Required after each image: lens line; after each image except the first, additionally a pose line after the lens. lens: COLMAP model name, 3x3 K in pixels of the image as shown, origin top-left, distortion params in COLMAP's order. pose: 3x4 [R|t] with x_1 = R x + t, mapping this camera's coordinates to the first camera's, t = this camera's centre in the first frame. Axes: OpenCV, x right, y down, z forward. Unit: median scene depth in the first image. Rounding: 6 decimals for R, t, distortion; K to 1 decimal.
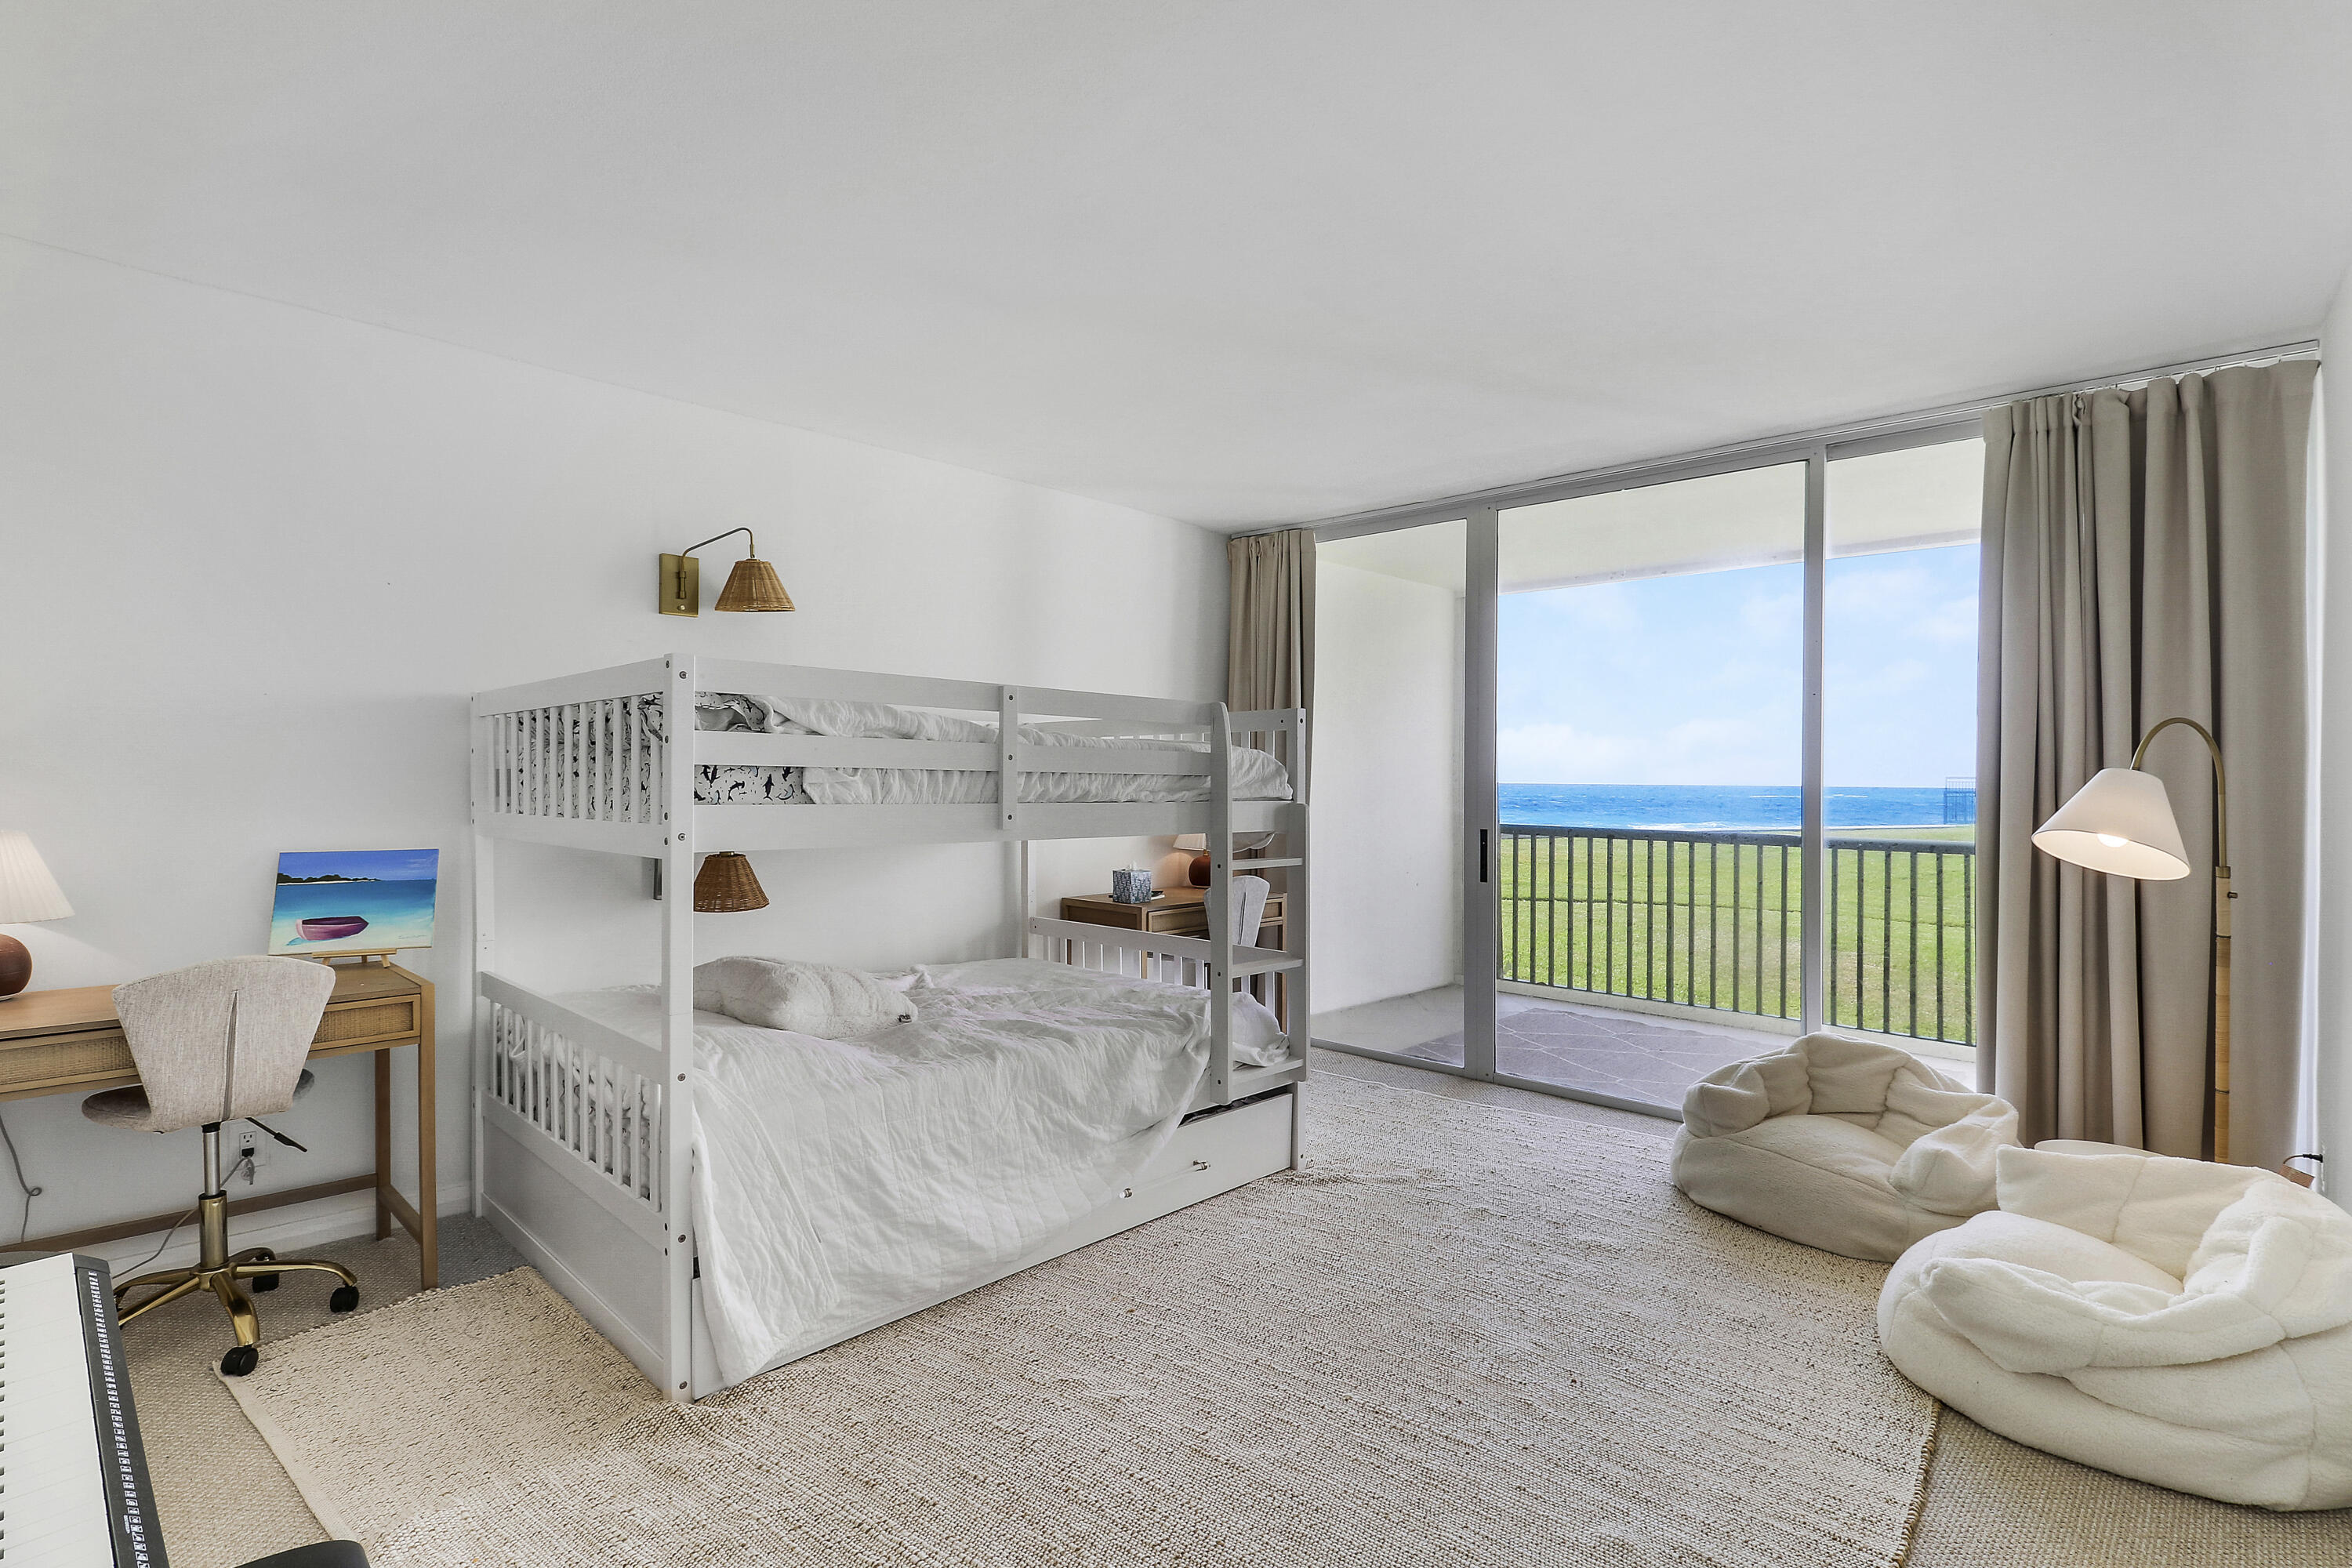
lens RADIAL K [[1089.0, 0, 1176.0], [0, 1089.0, 784.0], [0, 0, 1]] dist [0.003646, 0.000219]
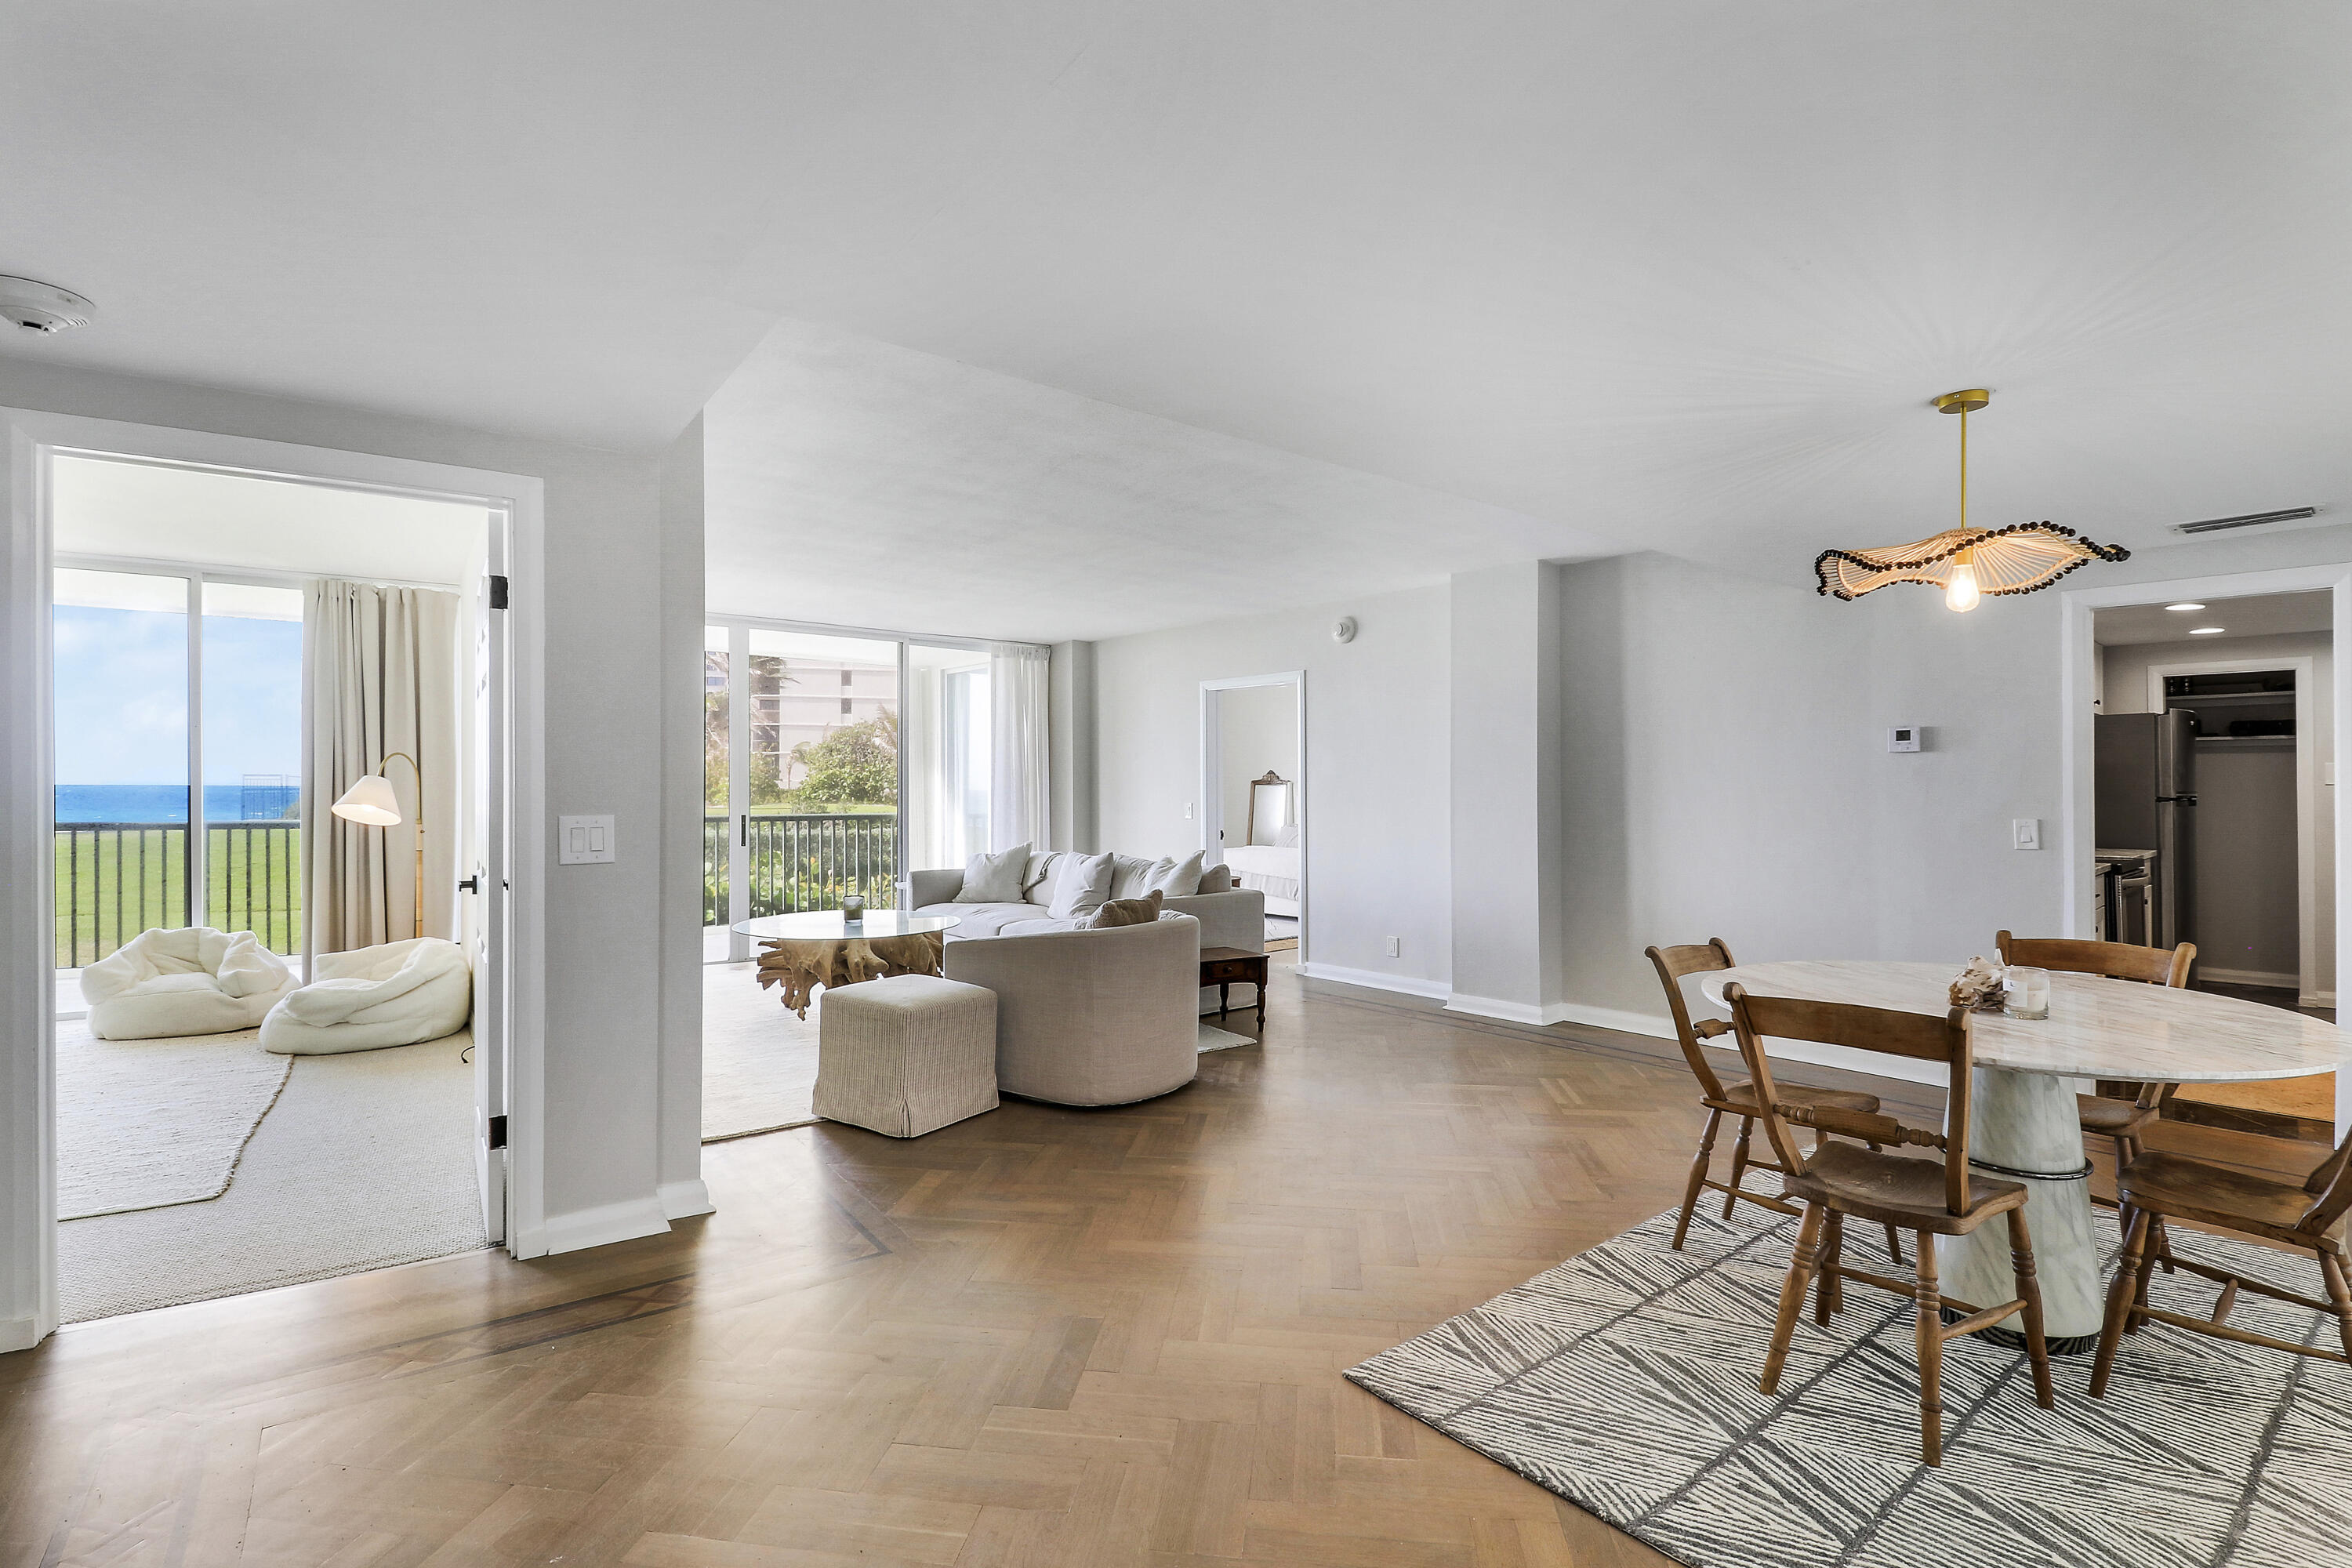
lens RADIAL K [[1089.0, 0, 1176.0], [0, 1089.0, 784.0], [0, 0, 1]] dist [0.003646, 0.000219]
pose [[0.264420, -0.006255, 0.964387, -0.745964], [0.020609, 0.999787, 0.000834, 0.031970], [-0.964188, 0.019654, 0.264492, -1.034208]]
